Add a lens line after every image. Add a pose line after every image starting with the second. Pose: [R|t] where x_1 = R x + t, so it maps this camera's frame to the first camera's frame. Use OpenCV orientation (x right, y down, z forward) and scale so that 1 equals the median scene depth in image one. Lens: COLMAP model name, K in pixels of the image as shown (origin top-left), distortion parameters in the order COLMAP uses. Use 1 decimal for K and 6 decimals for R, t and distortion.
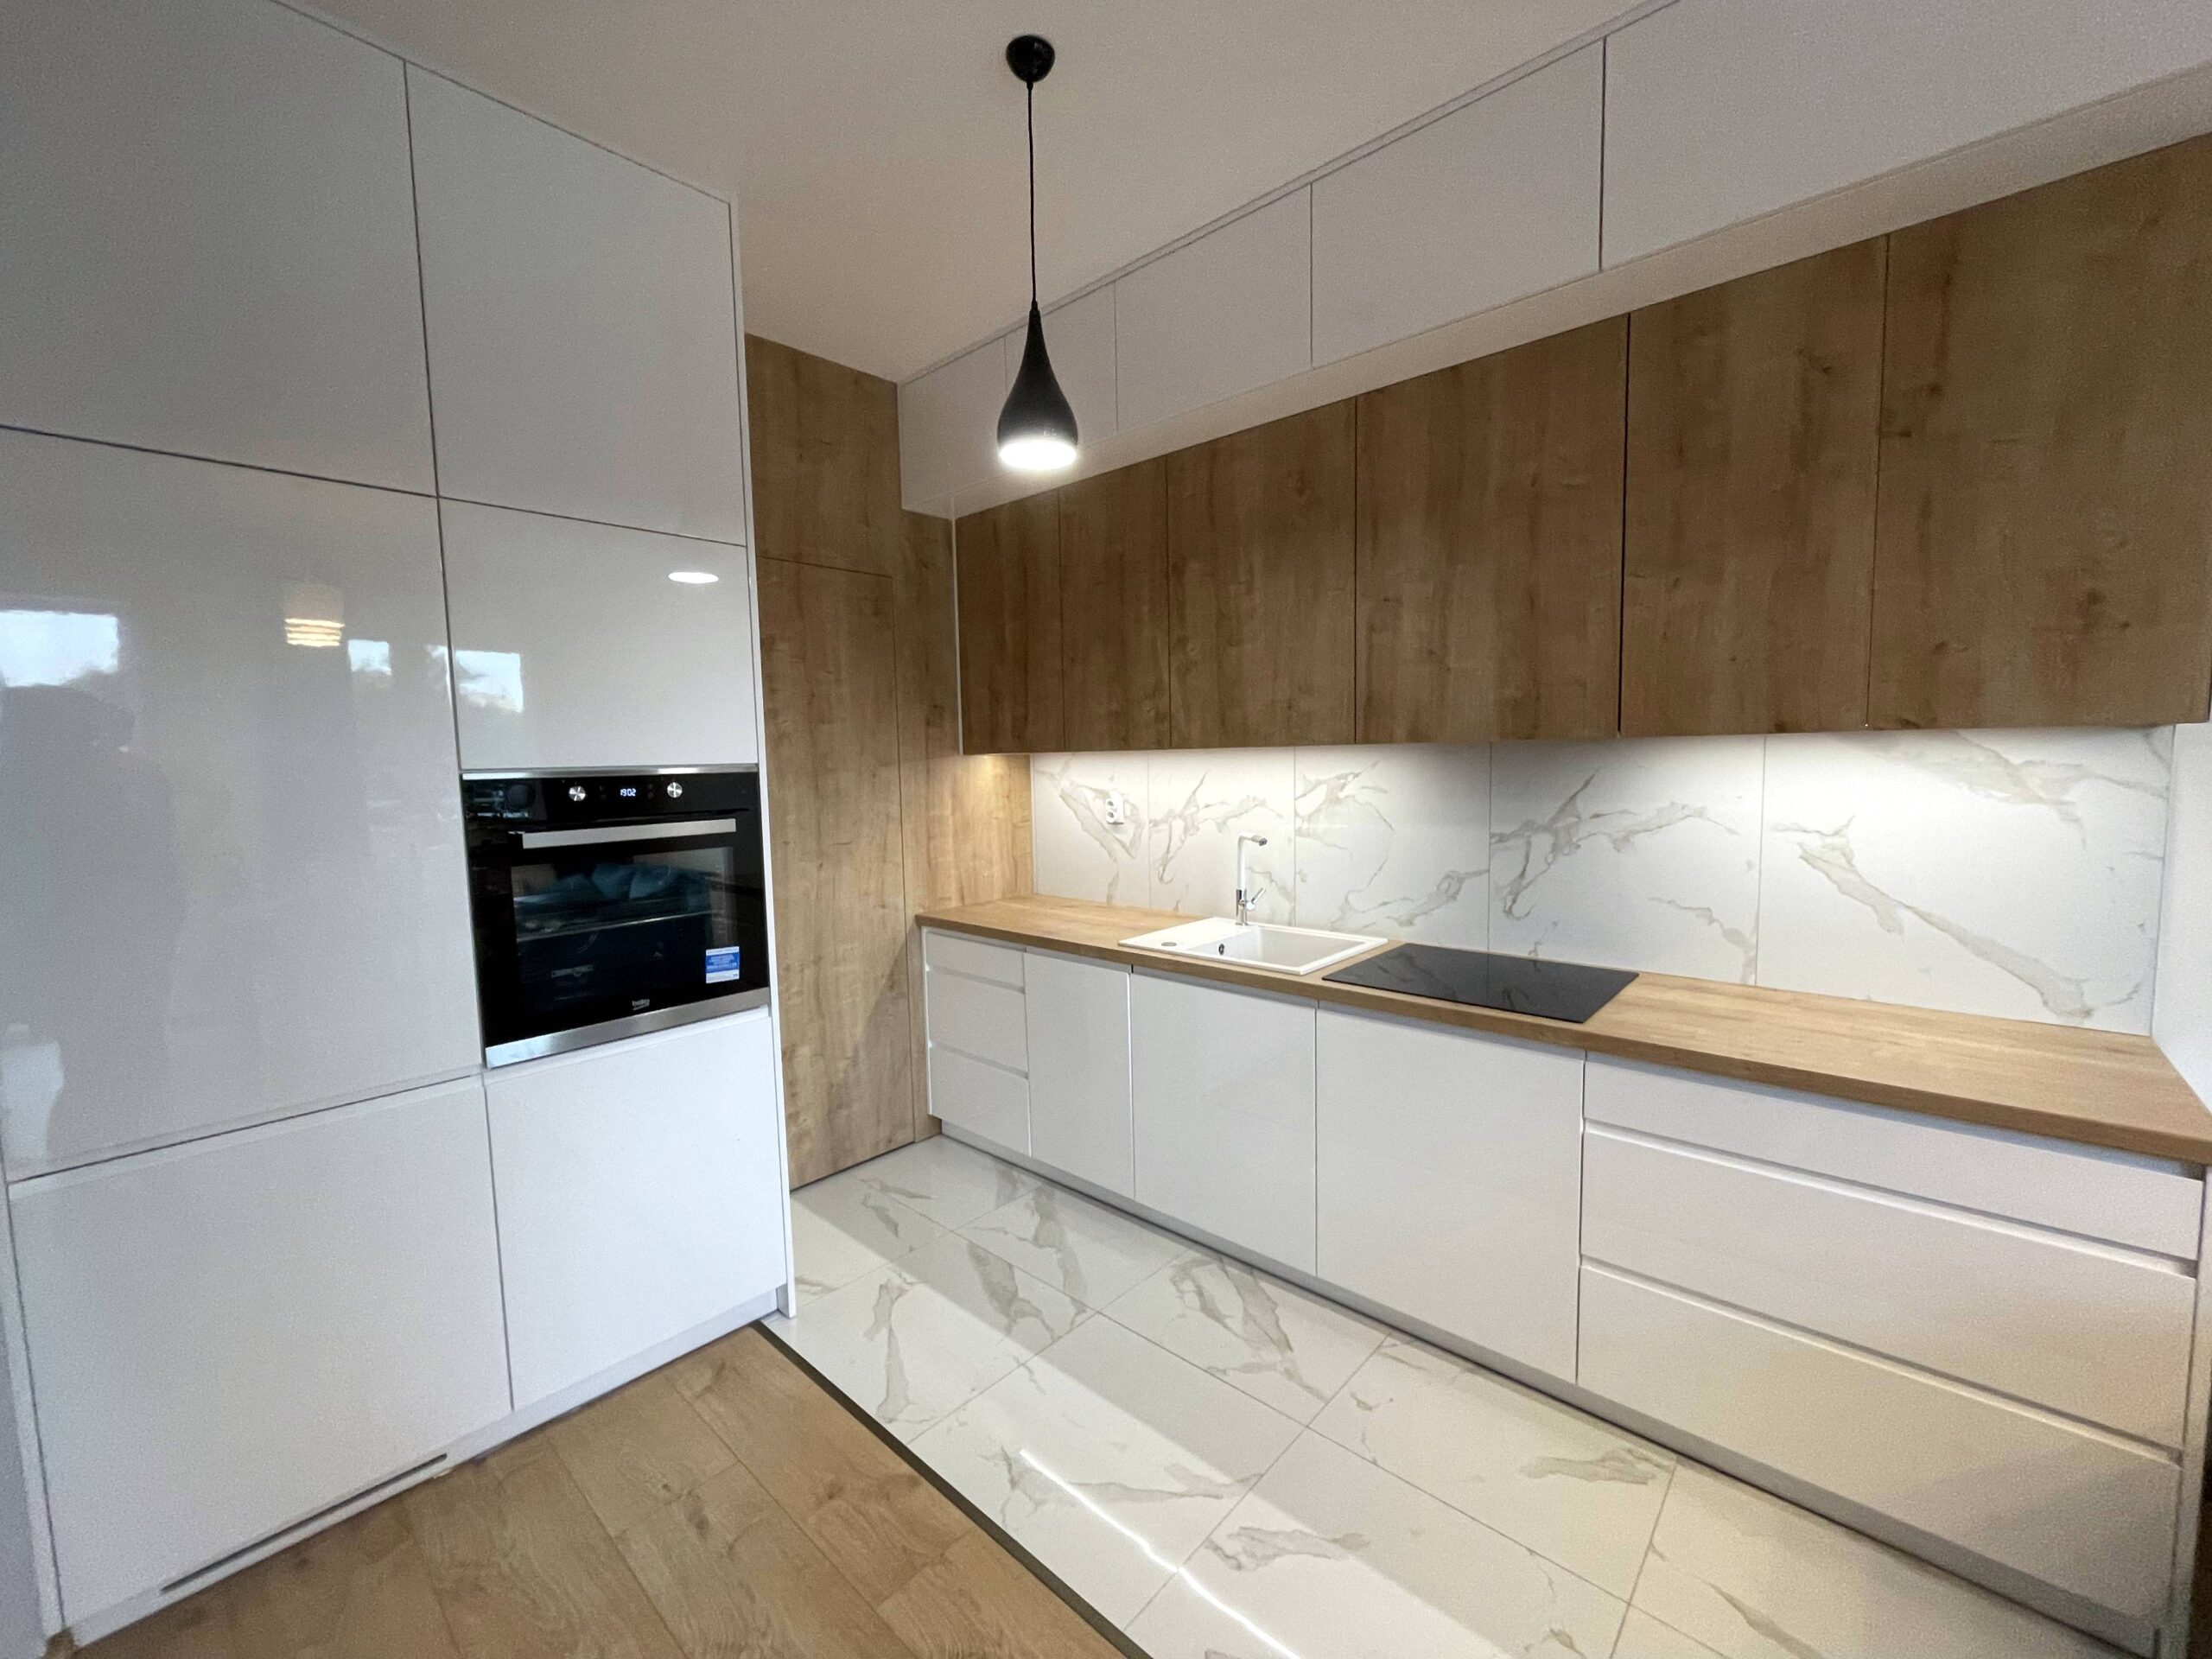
lens RADIAL K [[893.9, 0, 1111.2], [0, 893.9, 826.2], [0, 0, 1]] dist [-0.002604, 0.000117]
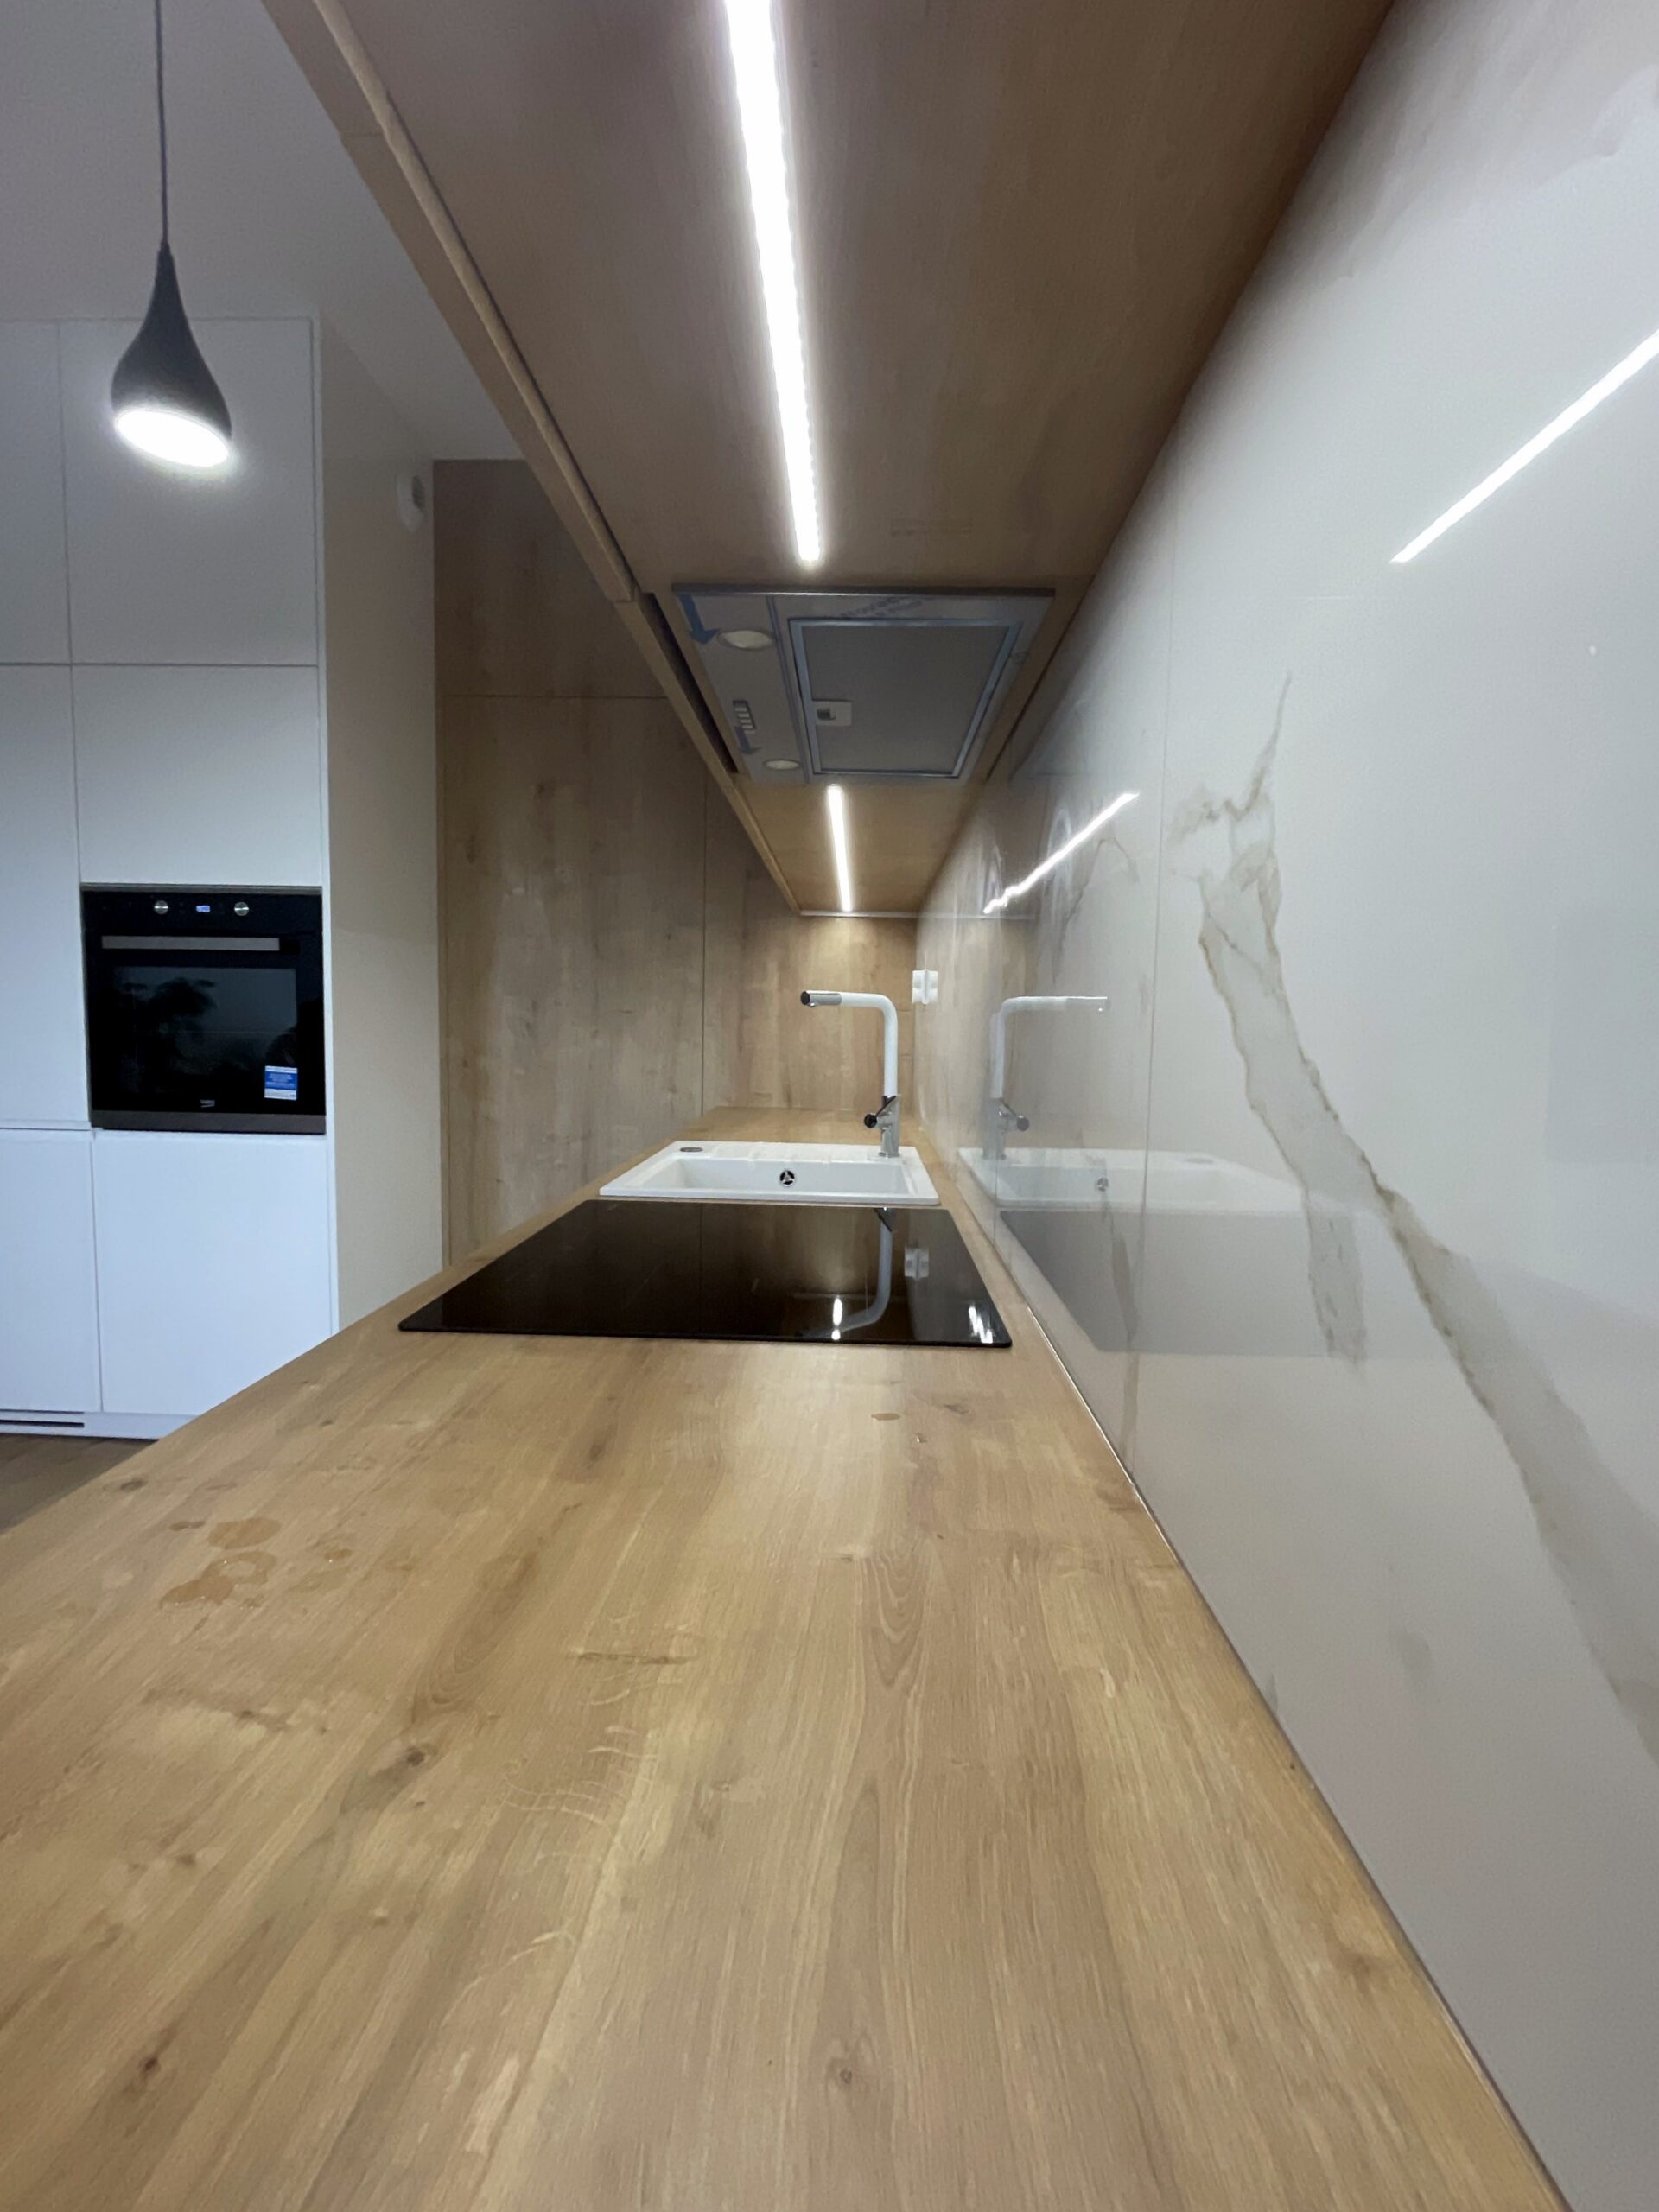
lens RADIAL K [[1004.3, 0, 834.6], [0, 1004.3, 1099.8], [0, 0, 1]] dist [0.001583, 0.000992]
pose [[0.649574, 0.091507, -0.754771, 0.657717], [-0.094650, 0.994741, 0.039143, 0.053070], [0.754384, 0.046013, 0.654819, 0.561700]]
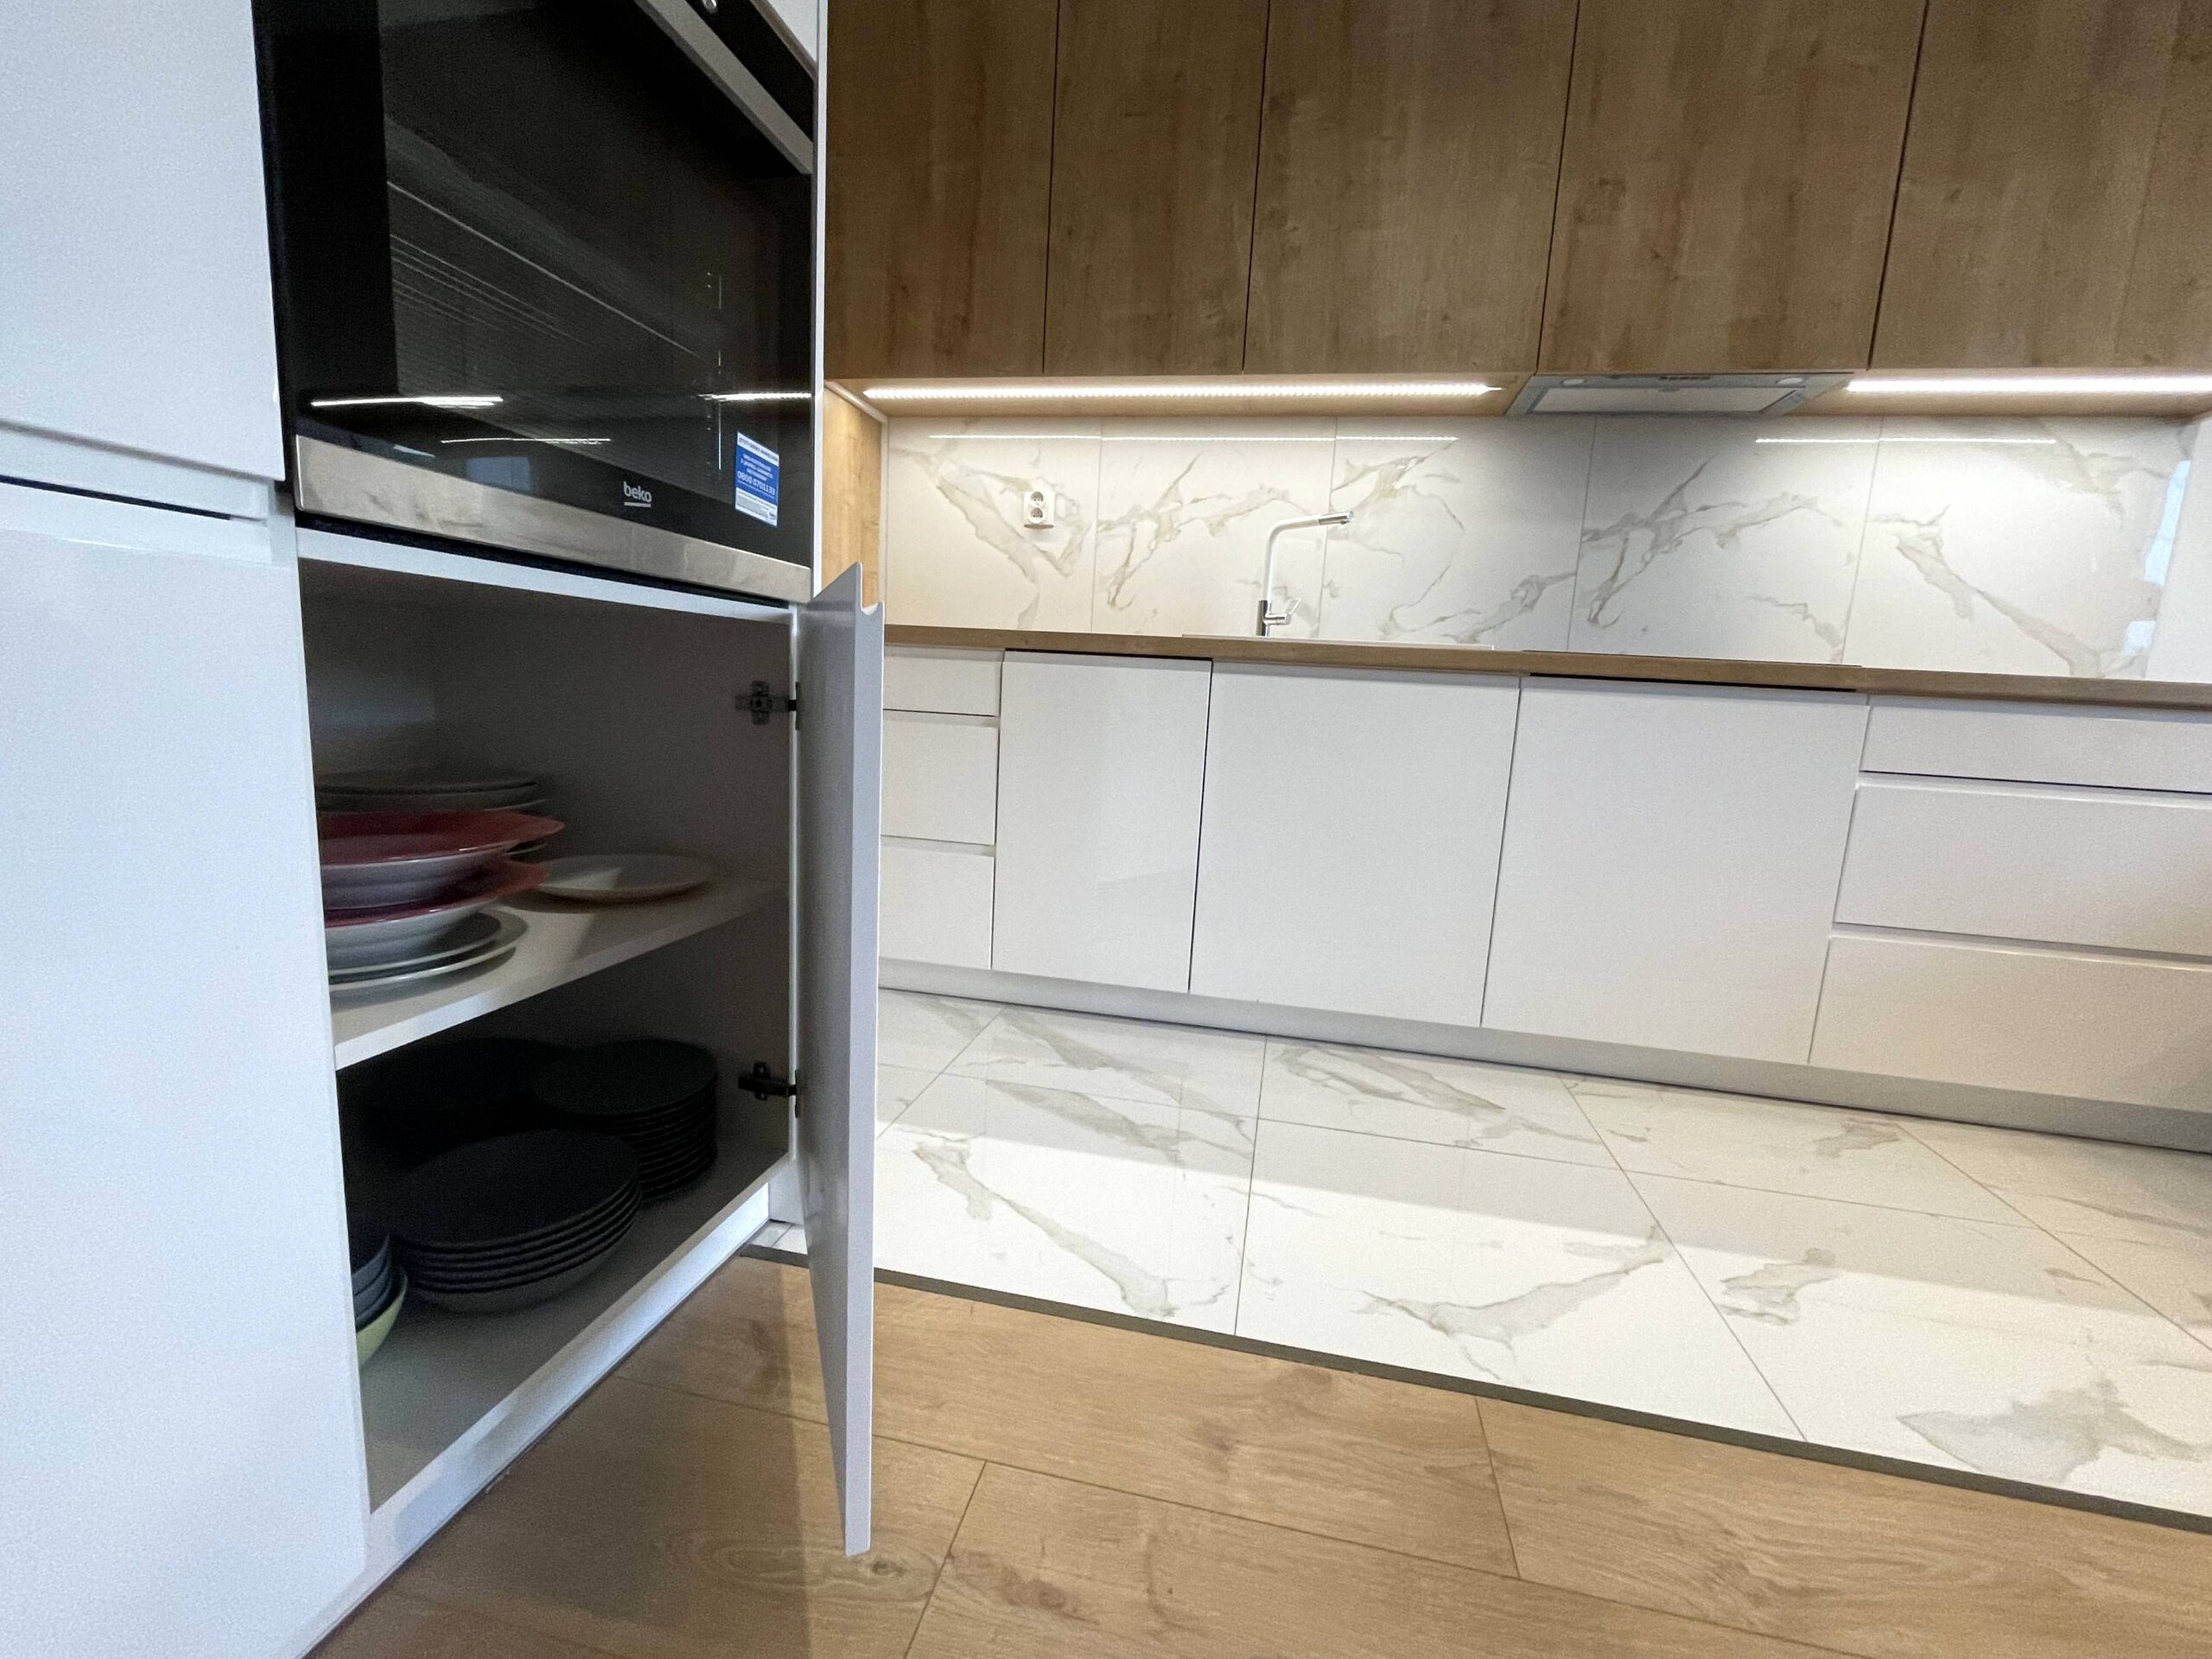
lens RADIAL K [[932.8, 0, 1109.1], [0, 932.8, 826.7], [0, 0, 1]] dist [-0.003612, -0.000140]
pose [[0.859637, -0.007940, 0.510843, -0.406796], [-0.031341, 0.997177, 0.068239, 0.226256], [-0.509943, -0.074671, 0.856961, 0.378515]]
